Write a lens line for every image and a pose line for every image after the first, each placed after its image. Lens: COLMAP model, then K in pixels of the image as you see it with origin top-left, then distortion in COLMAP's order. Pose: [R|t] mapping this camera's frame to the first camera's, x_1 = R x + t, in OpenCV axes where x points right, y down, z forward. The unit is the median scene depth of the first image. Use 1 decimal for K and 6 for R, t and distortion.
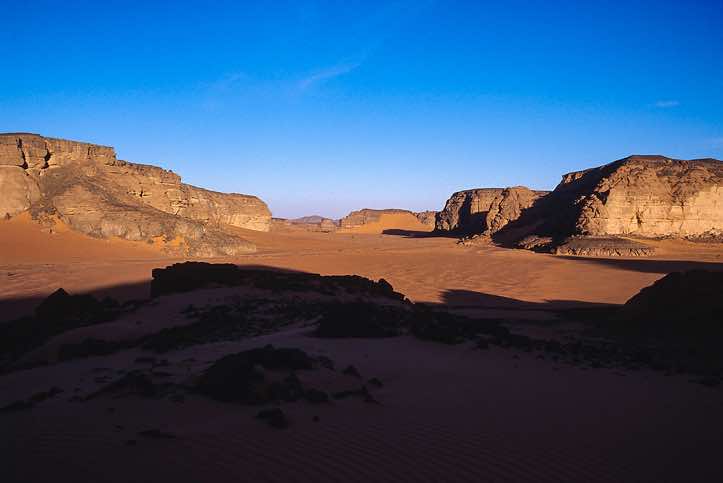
lens RADIAL K [[649.1, 0, 361.5], [0, 649.1, 241.5], [0, 0, 1]] dist [-0.112051, 0.142370]
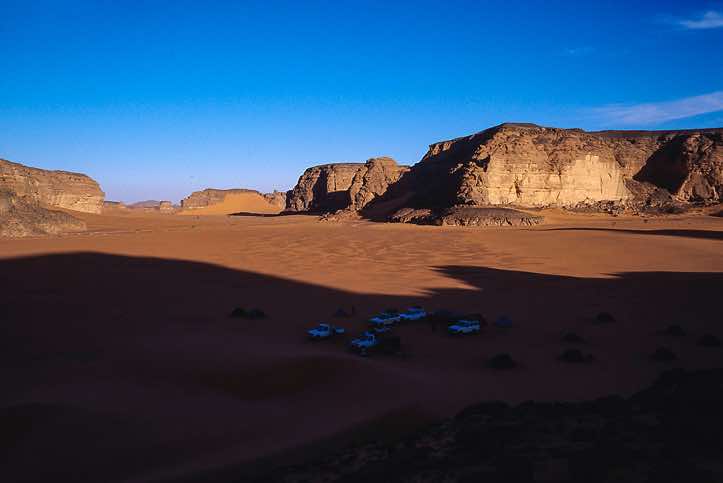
lens RADIAL K [[649.1, 0, 361.5], [0, 649.1, 241.5], [0, 0, 1]] dist [-0.112051, 0.142370]
pose [[0.970125, -0.023325, 0.241480, -0.019063], [0.017364, 0.999490, 0.026785, 0.012621], [-0.241982, -0.021792, 0.970036, 0.123881]]
